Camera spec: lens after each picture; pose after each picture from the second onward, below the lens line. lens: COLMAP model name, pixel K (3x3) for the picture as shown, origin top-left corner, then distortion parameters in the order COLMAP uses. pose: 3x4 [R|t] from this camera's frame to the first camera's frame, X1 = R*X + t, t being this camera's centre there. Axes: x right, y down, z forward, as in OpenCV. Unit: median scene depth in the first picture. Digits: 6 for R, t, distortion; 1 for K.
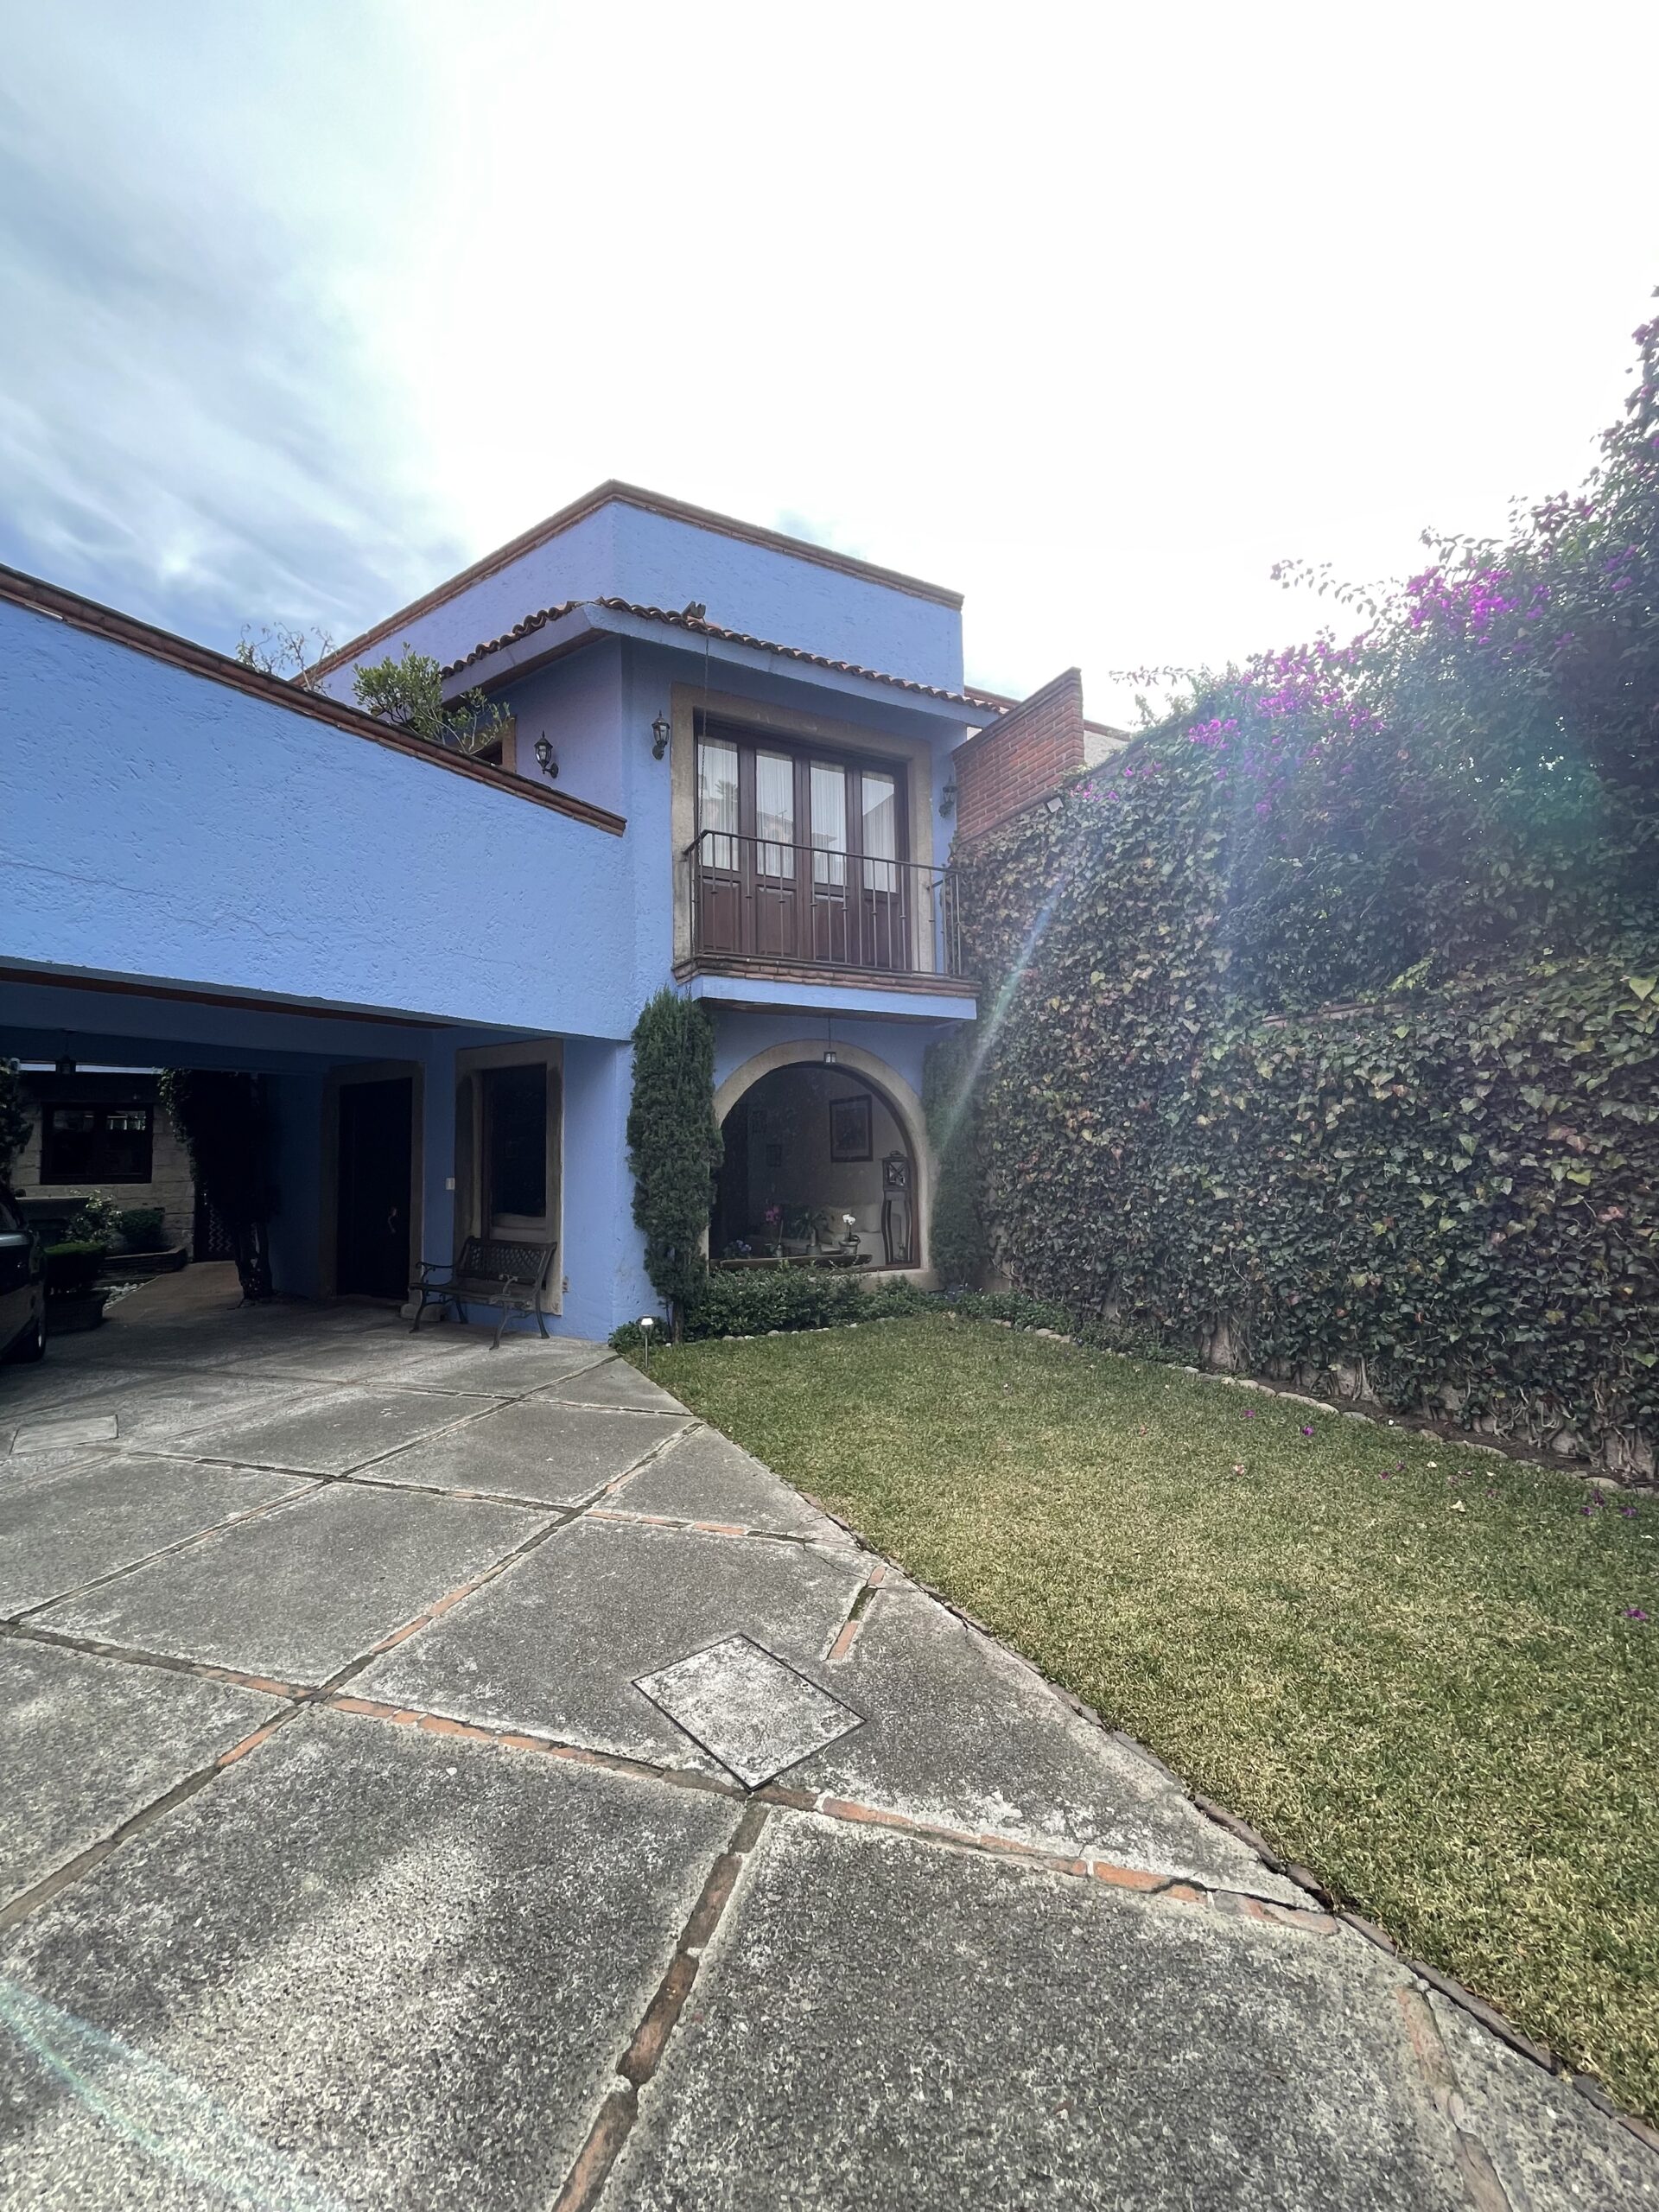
lens RADIAL K [[887.9, 0, 829.5], [0, 887.9, 1106.0], [0, 0, 1]] dist [-0.006850, 0.000273]
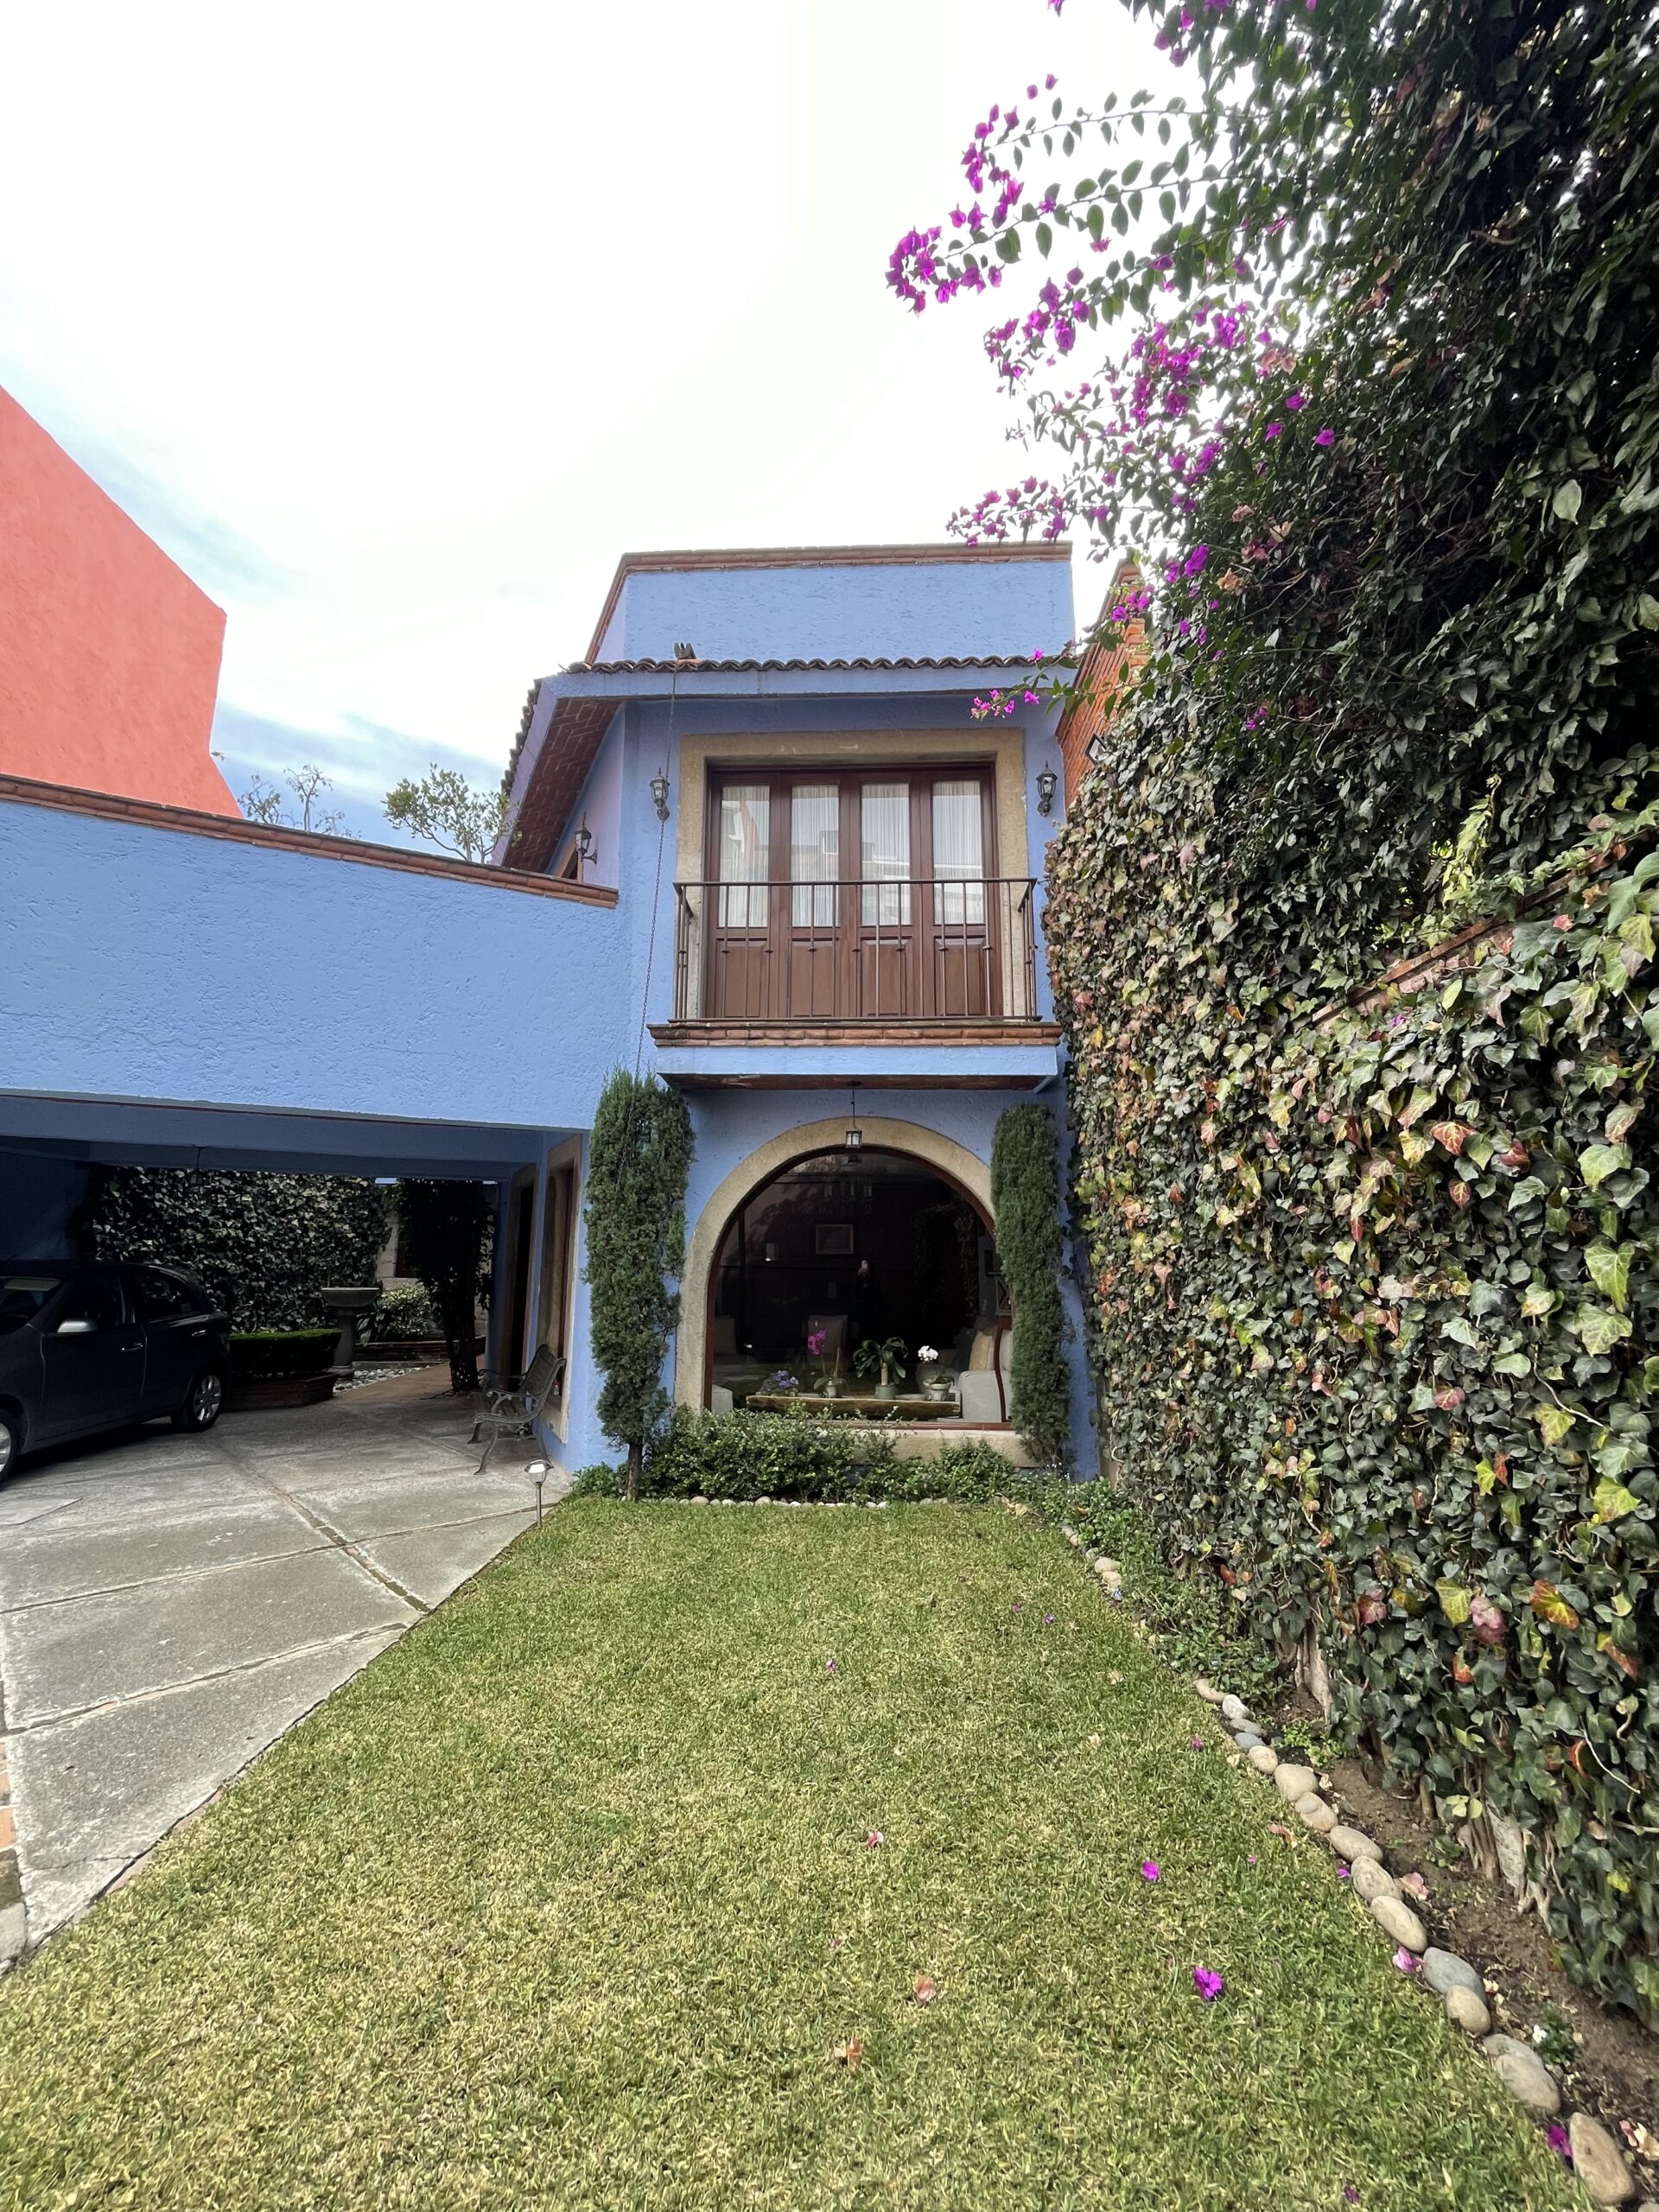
lens RADIAL K [[893.8, 0, 831.6], [0, 893.8, 1101.2], [0, 0, 1]] dist [0.003163, 0.000046]
pose [[0.867677, -0.070678, -0.492078, 0.431574], [0.011258, 0.992382, -0.122686, 0.010175], [0.497000, 0.100912, 0.861863, 0.361991]]
